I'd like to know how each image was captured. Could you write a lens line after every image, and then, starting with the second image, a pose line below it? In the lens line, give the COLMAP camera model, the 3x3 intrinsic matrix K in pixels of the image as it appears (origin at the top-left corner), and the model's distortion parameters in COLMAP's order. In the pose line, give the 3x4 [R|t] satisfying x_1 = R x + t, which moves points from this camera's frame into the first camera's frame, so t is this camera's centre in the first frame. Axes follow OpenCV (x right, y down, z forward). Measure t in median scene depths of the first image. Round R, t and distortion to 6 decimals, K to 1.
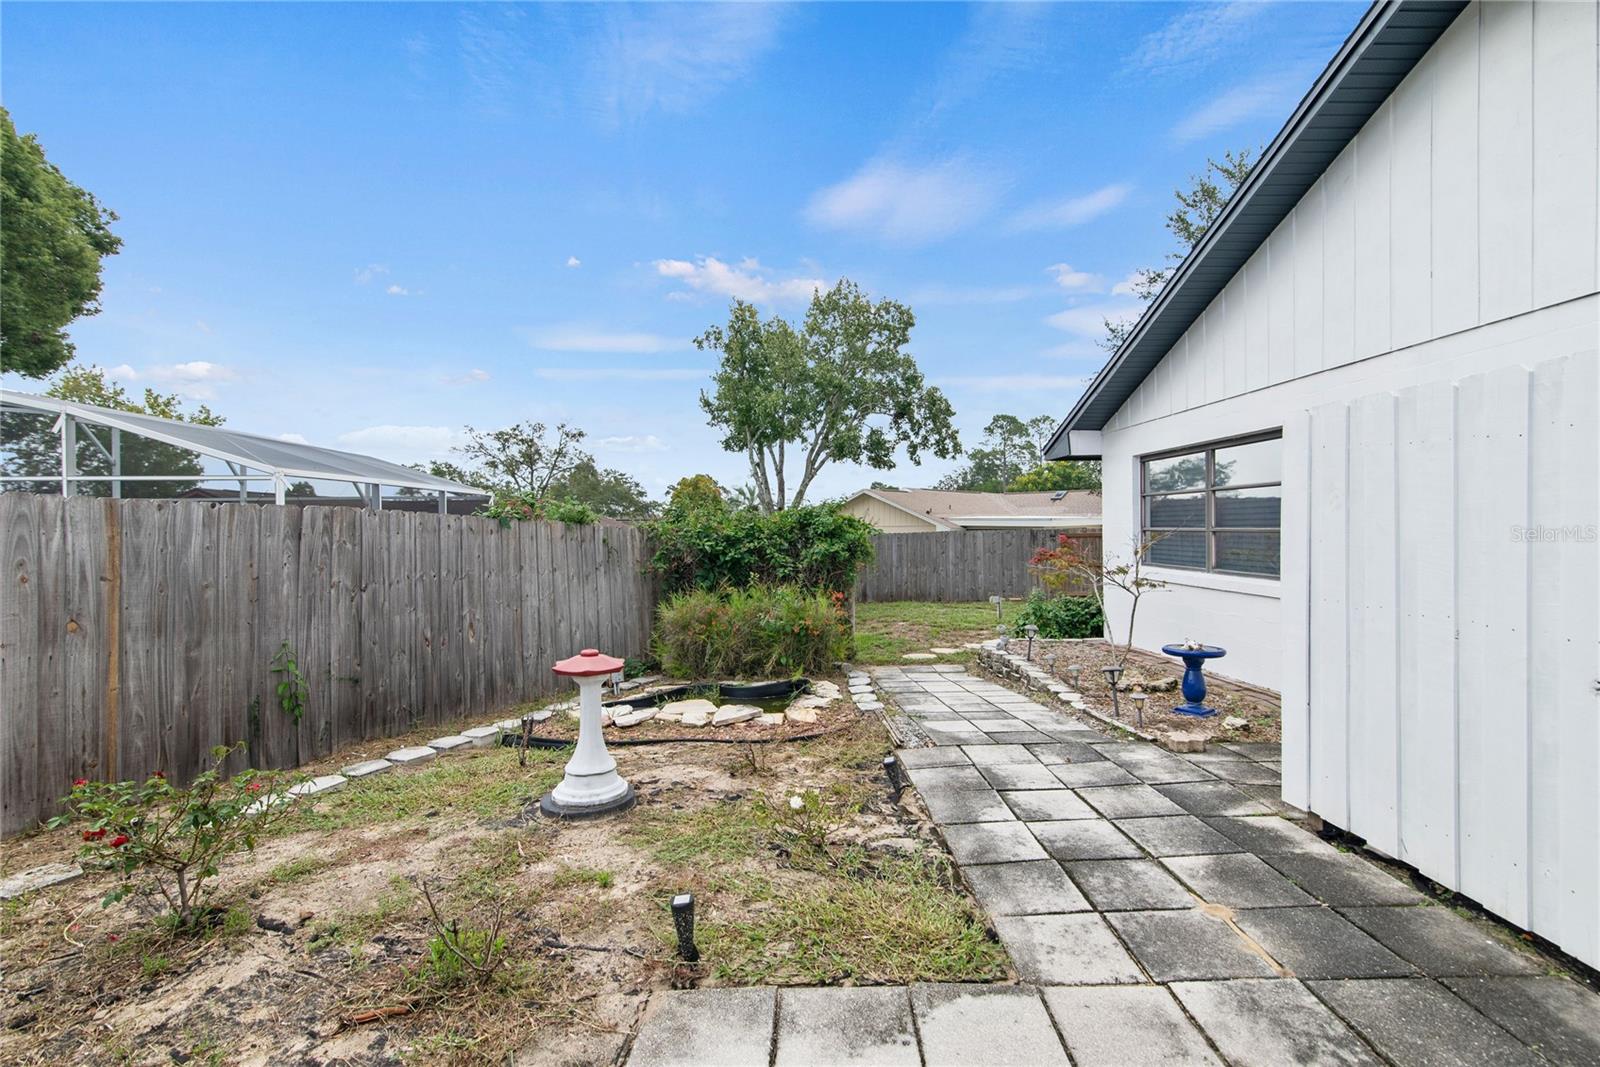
lens RADIAL K [[728.7, 0, 802.1], [0, 728.7, 539.1], [0, 0, 1]] dist [0.004980, 0.000244]
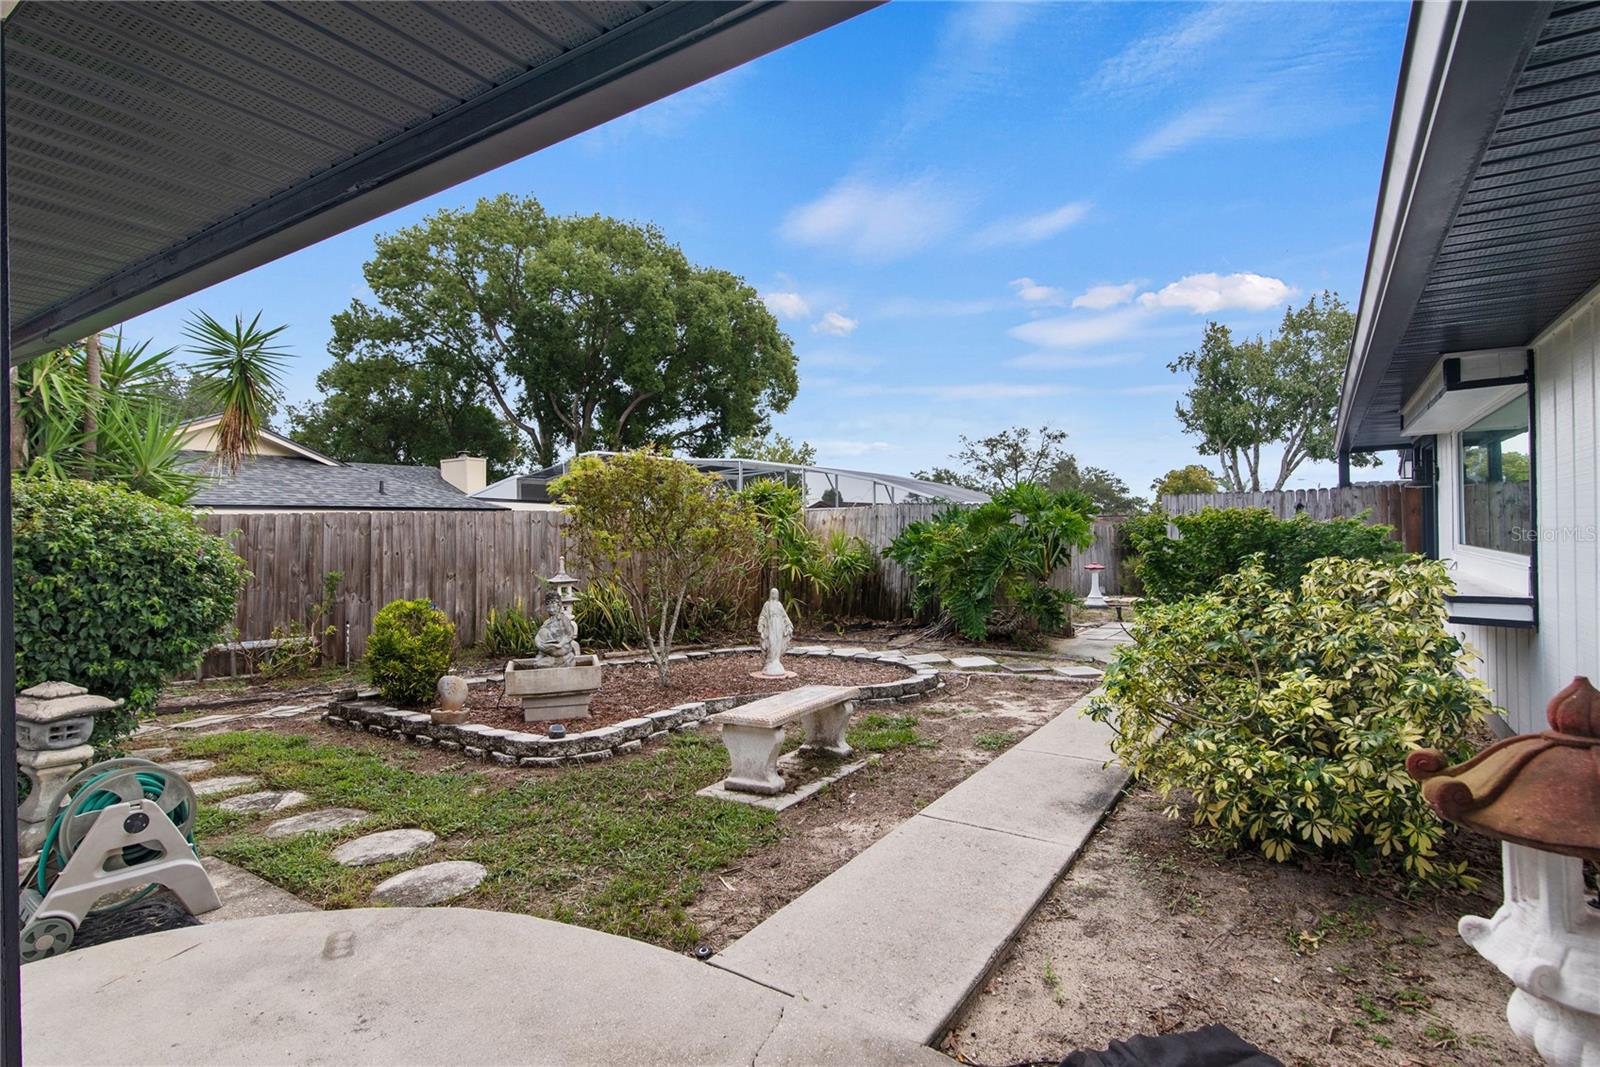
lens RADIAL K [[801.7, 0, 798.0], [0, 801.7, 534.0], [0, 0, 1]] dist [0.005014, 0.000298]
pose [[0.822492, 0.001308, -0.568775, 0.085447], [-0.003404, 0.999991, -0.002623, 0.004384], [0.568766, 0.004093, 0.822489, -0.351065]]
